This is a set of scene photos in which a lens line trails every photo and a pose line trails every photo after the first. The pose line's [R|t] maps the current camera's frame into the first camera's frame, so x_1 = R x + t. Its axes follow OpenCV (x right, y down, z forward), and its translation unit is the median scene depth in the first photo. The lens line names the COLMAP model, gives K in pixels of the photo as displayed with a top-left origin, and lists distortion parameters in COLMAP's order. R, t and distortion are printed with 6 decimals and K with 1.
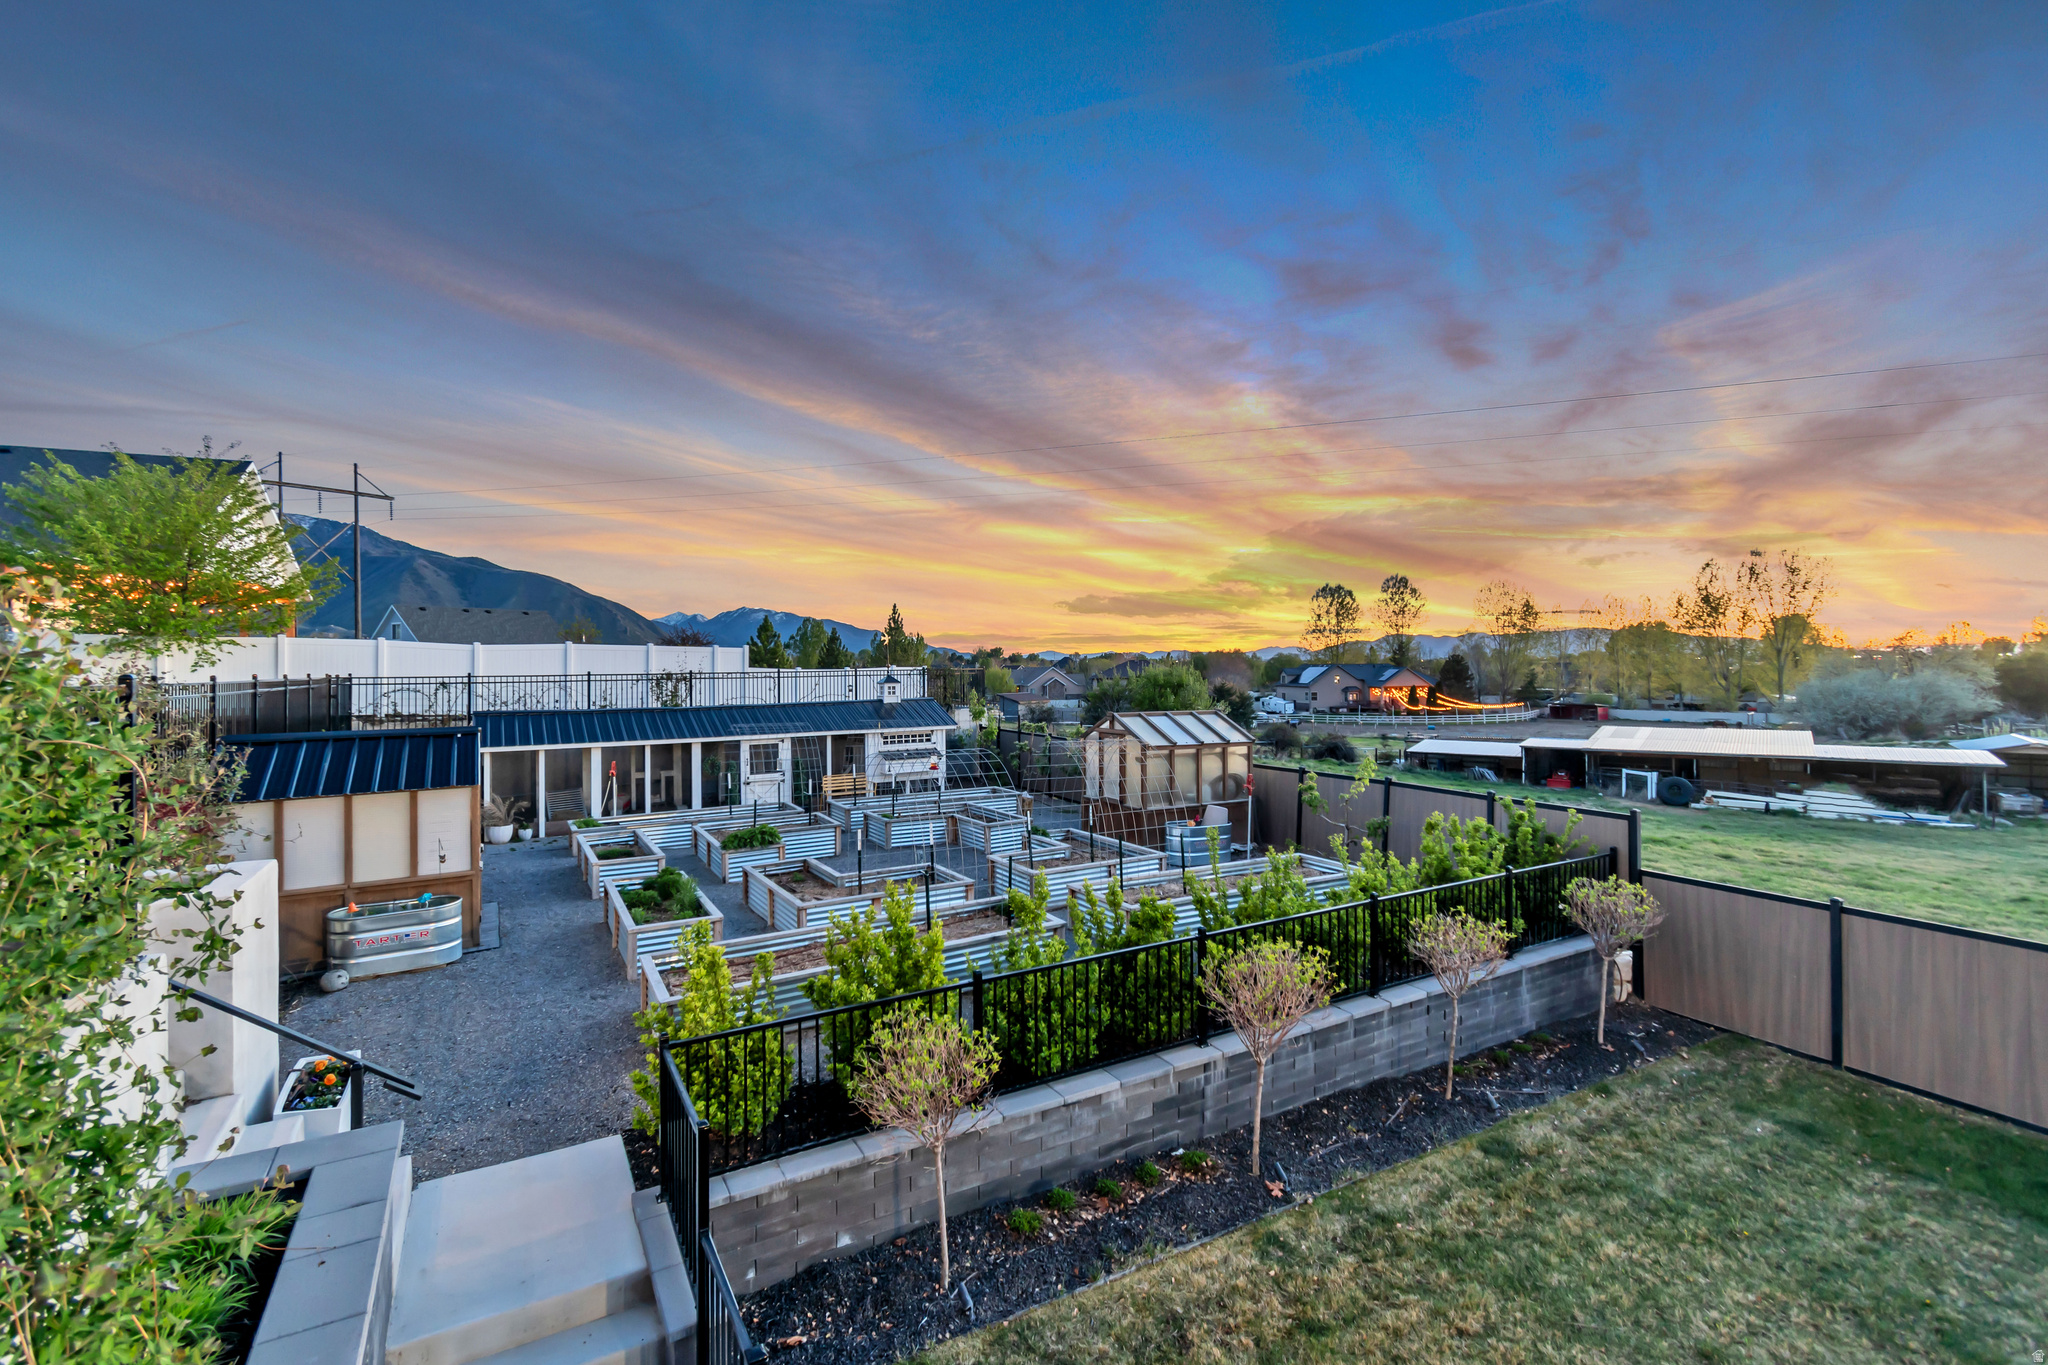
lens RADIAL K [[904.2, 0, 1035.6], [0, 904.2, 678.9], [0, 0, 1]] dist [0.000414, -0.000216]
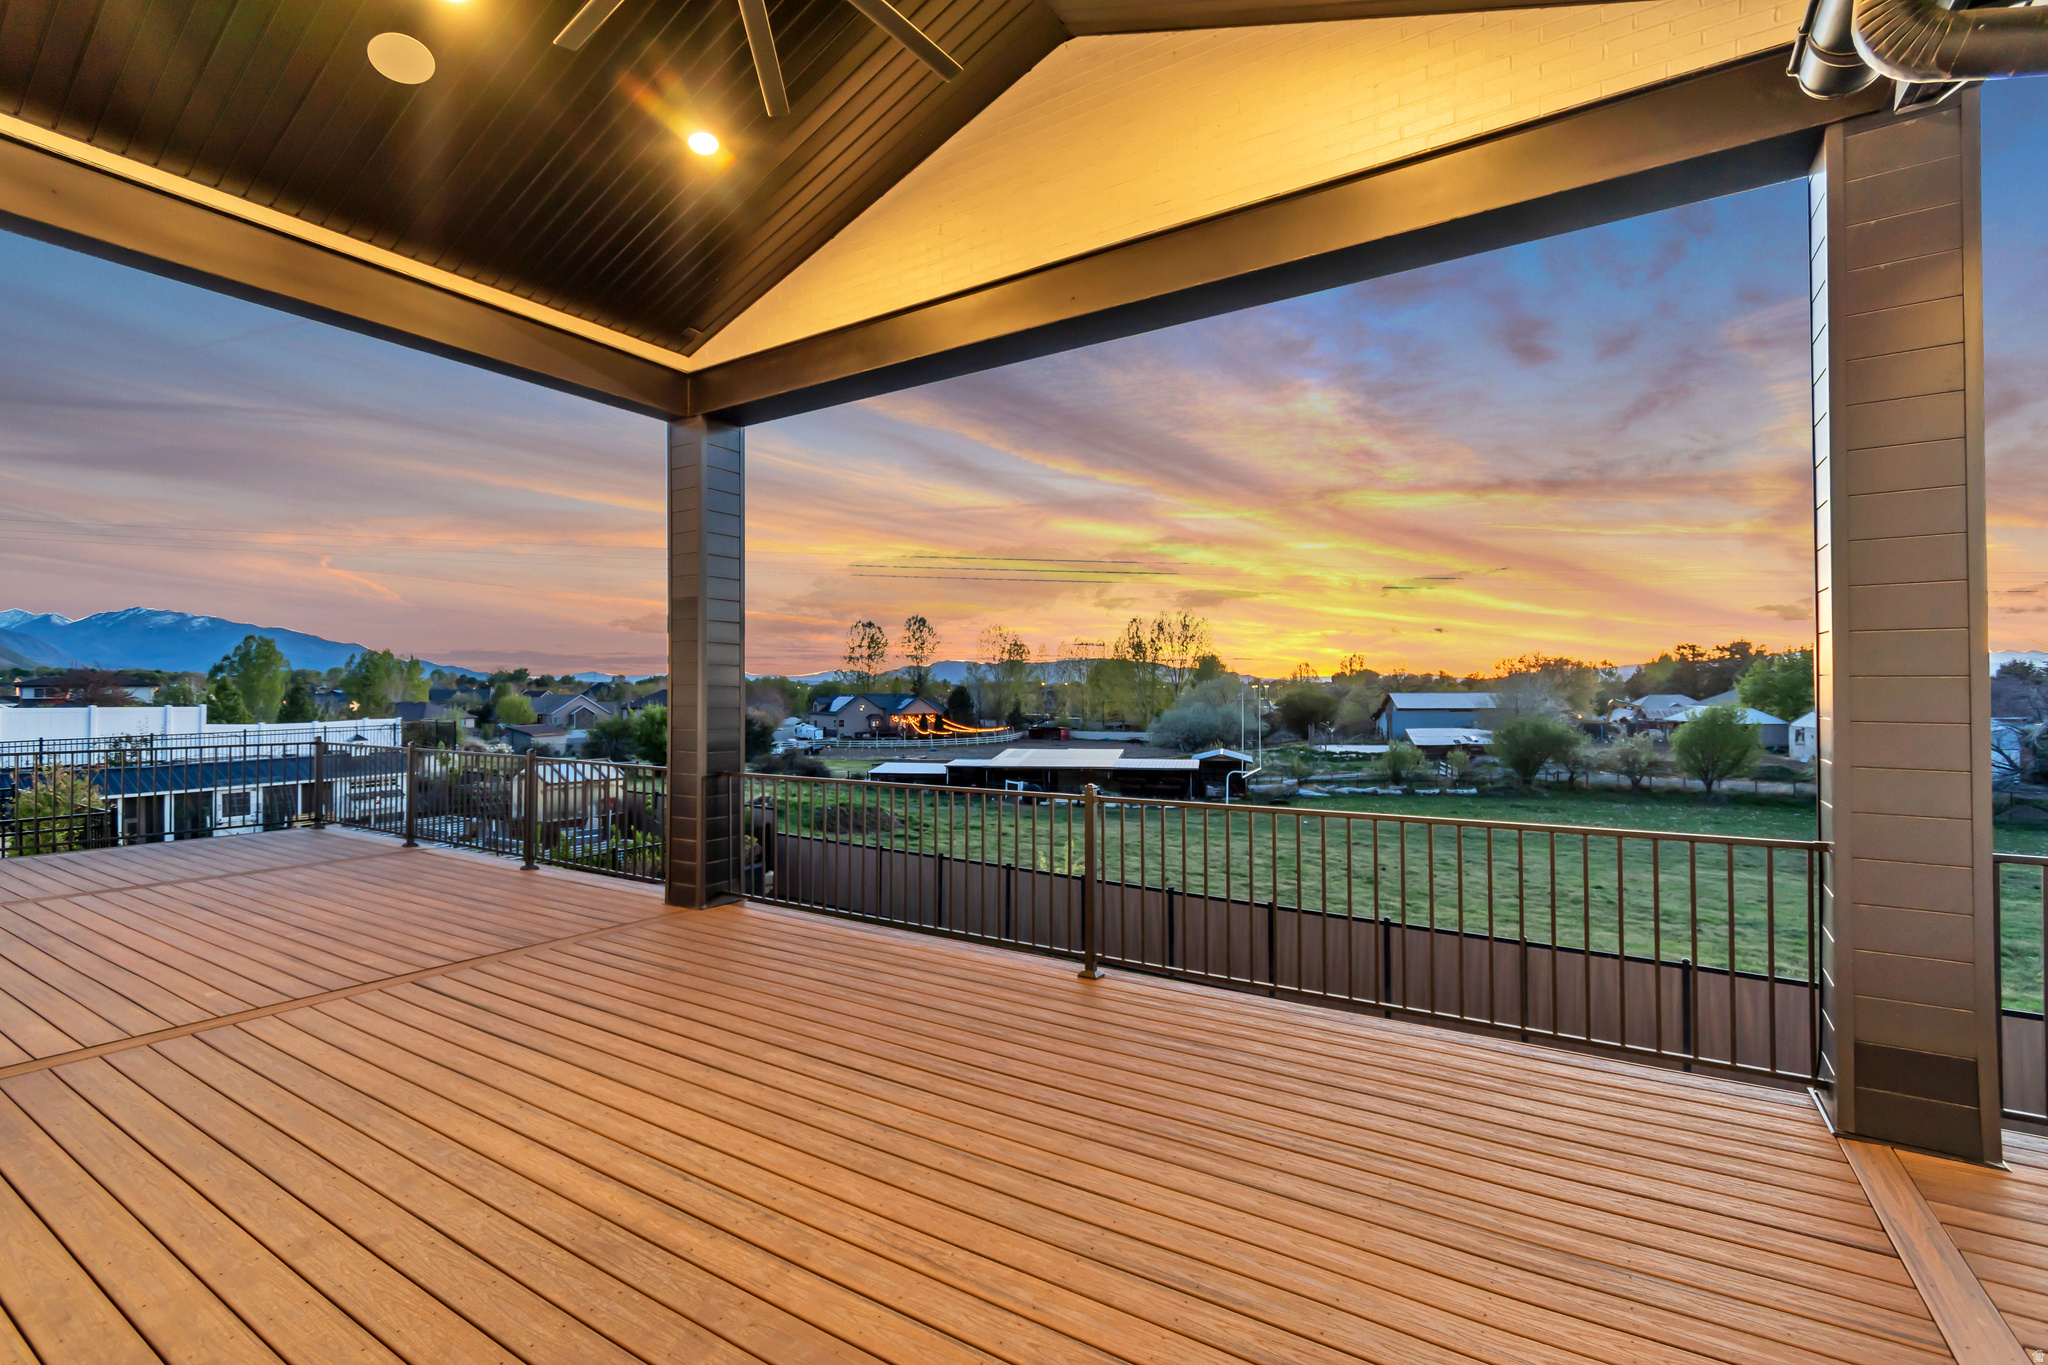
lens RADIAL K [[904.2, 0, 1035.6], [0, 904.2, 678.9], [0, 0, 1]] dist [0.000414, -0.000216]
pose [[0.891131, 0.008844, 0.453660, 0.021987], [0.002292, 0.999710, -0.023992, -0.009664], [-0.453741, 0.022420, 0.890852, -0.113732]]
